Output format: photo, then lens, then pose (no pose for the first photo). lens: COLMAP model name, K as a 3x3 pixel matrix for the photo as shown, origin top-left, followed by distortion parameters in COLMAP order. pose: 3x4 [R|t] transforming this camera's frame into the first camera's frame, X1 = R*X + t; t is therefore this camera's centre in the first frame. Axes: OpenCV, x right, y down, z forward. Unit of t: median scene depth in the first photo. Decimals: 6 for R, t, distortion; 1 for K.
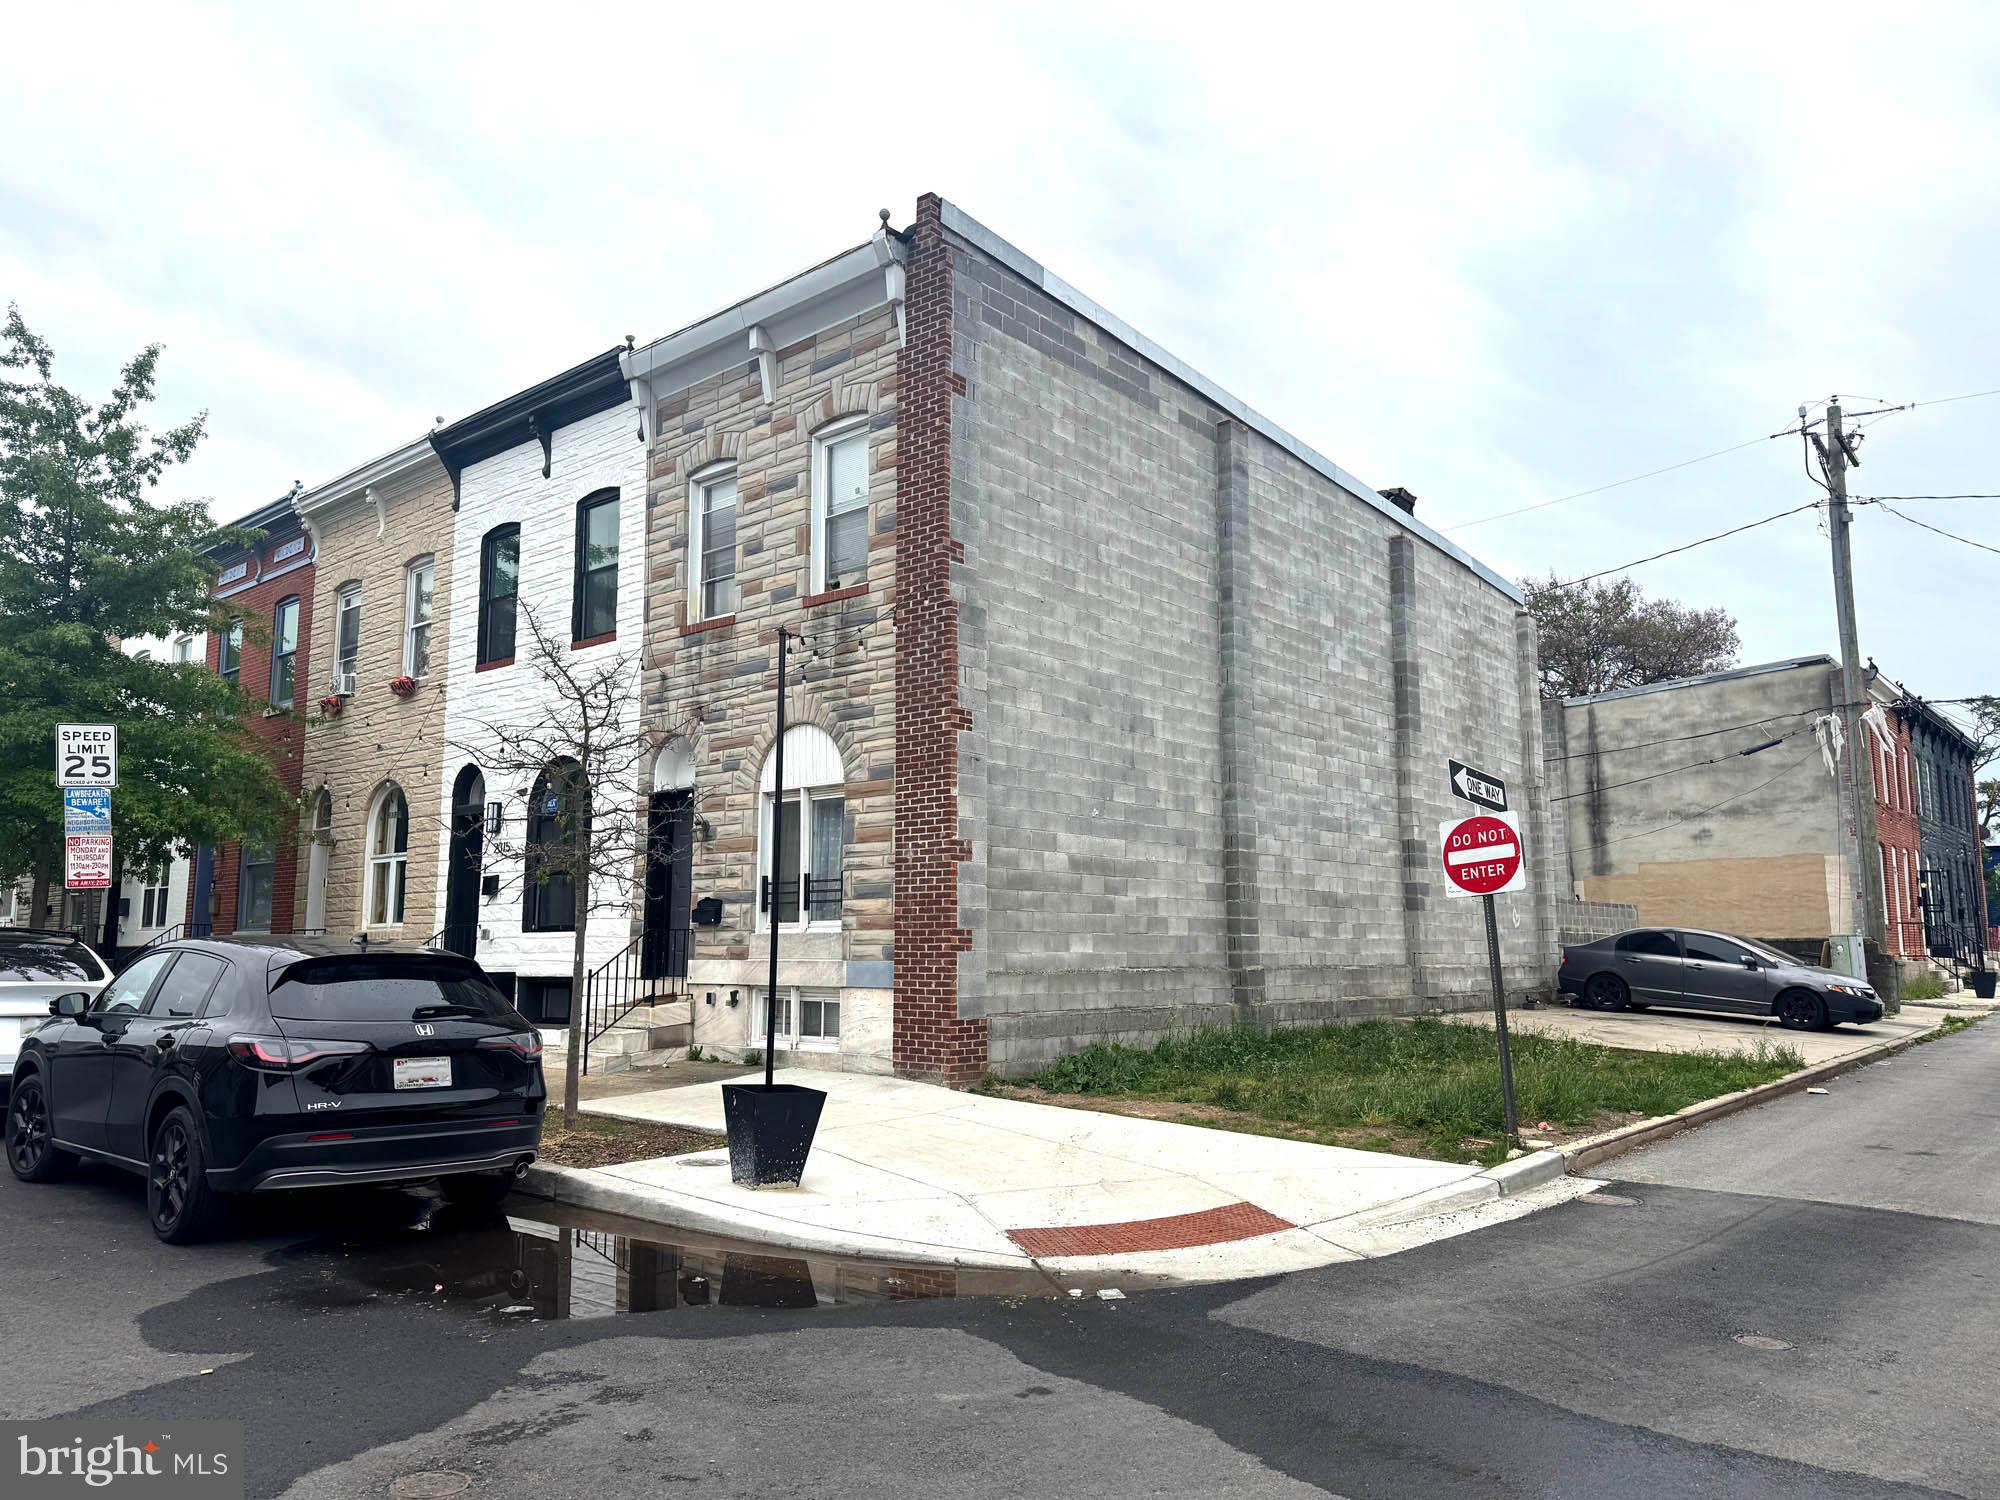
lens RADIAL K [[1396.9, 0, 987.7], [0, 1396.9, 737.9], [0, 0, 1]] dist [0.111093, -0.167790]
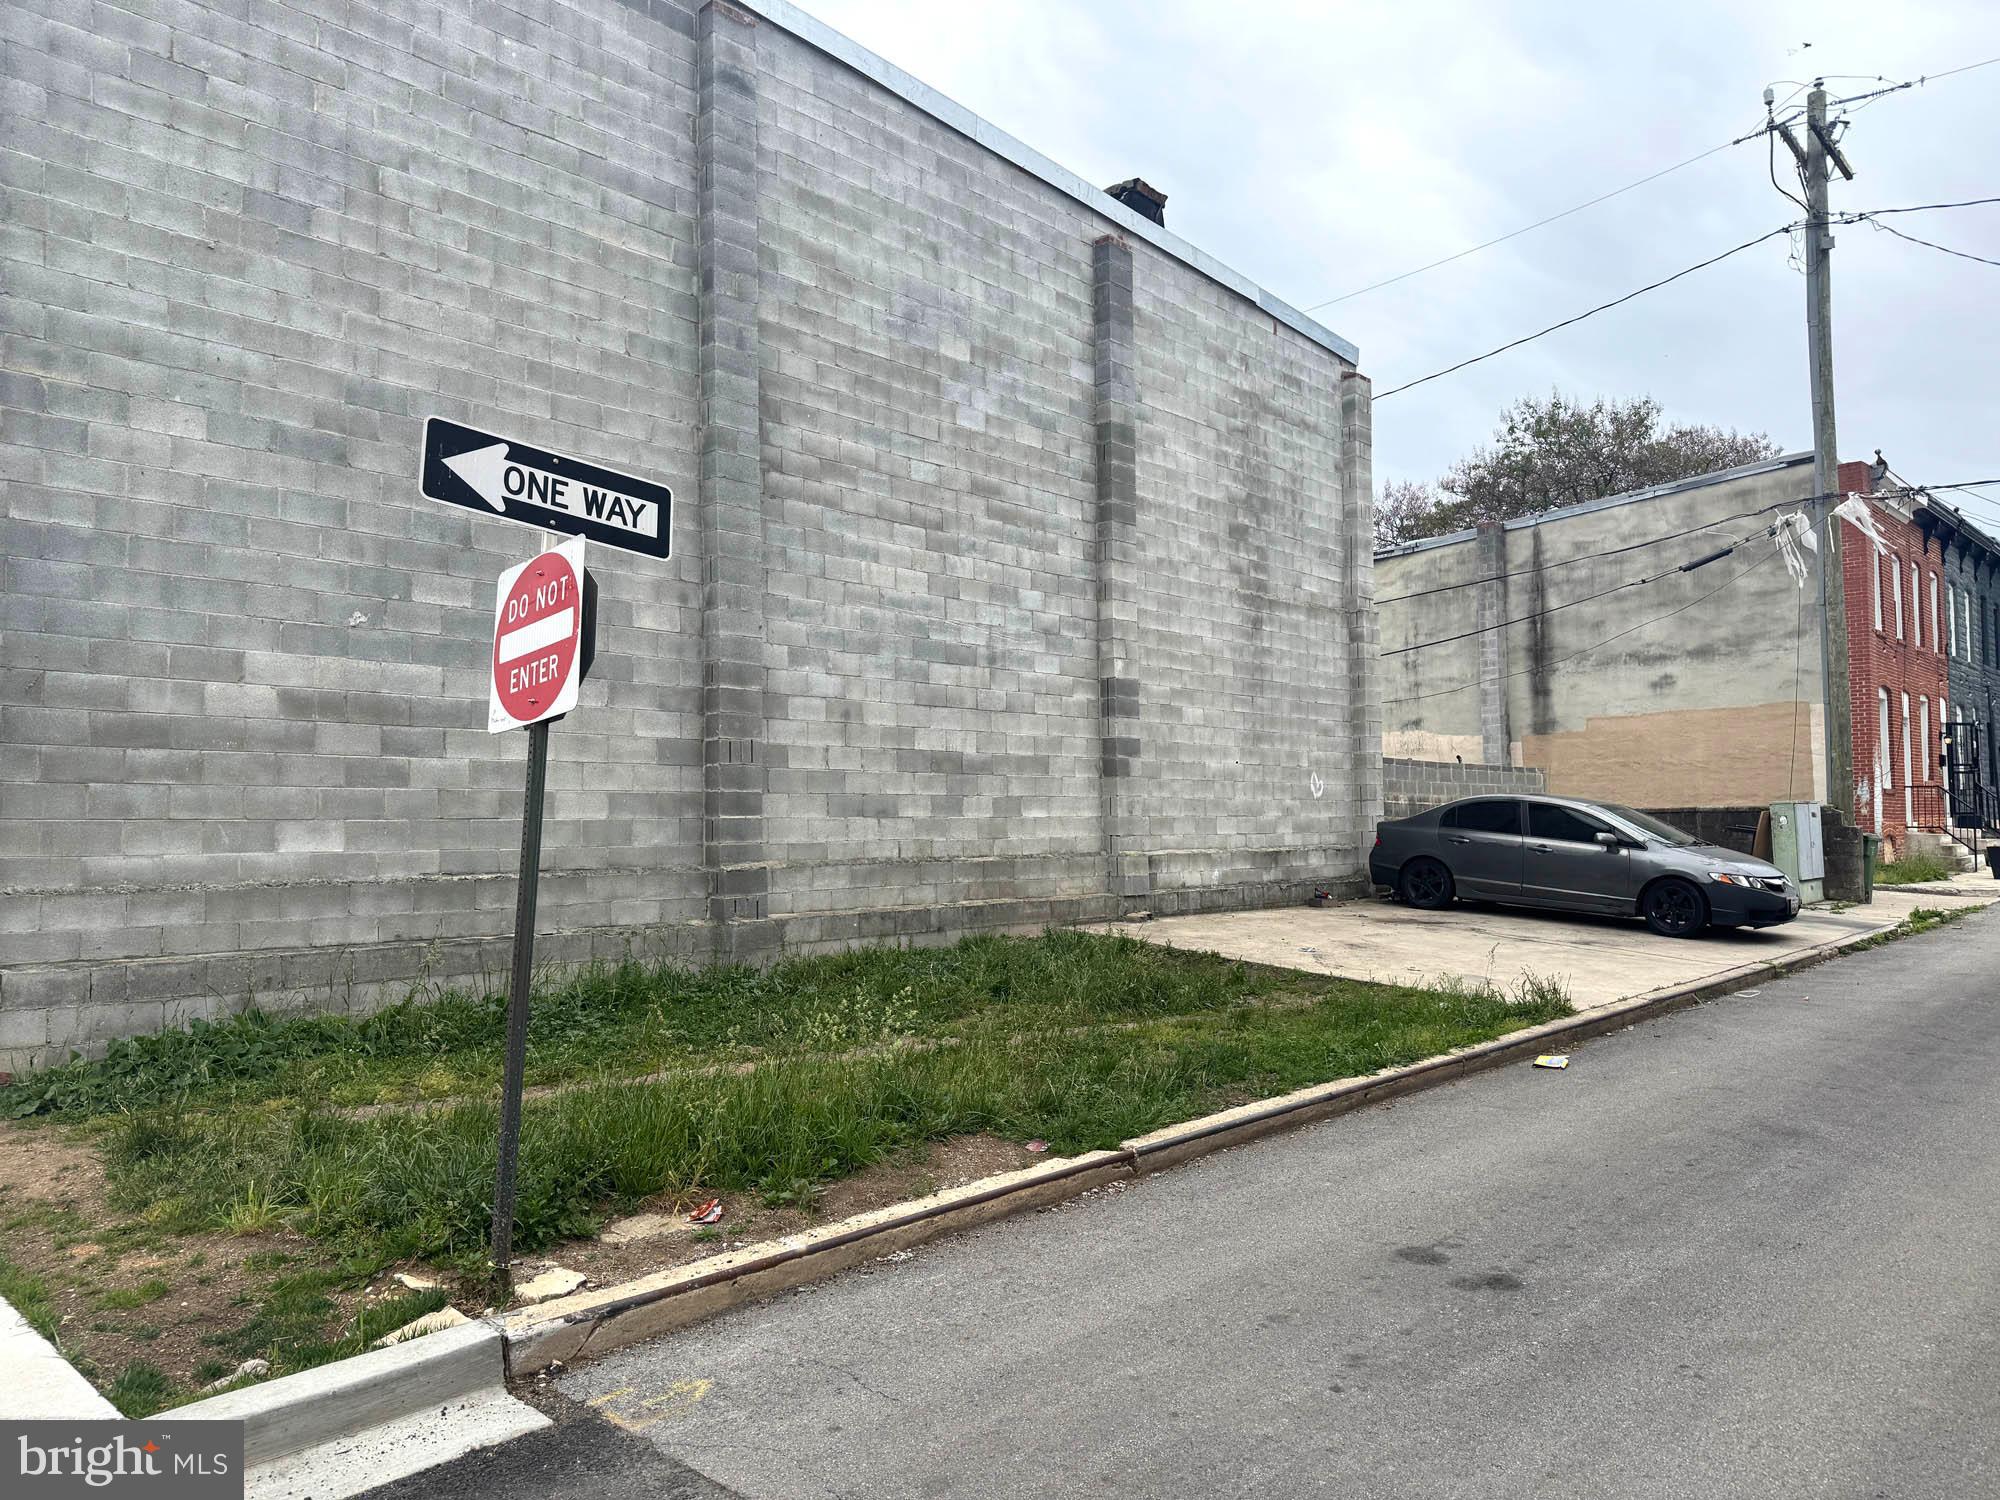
lens RADIAL K [[1397.6, 0, 1000.0], [0, 1397.6, 750.0], [0, 0, 1]] dist [0.125514, -0.175991]
pose [[0.998915, -0.014641, -0.044203, 0.331921], [0.018672, 0.995563, 0.092225, 0.051260], [0.042656, -0.092950, 0.994757, 0.356658]]
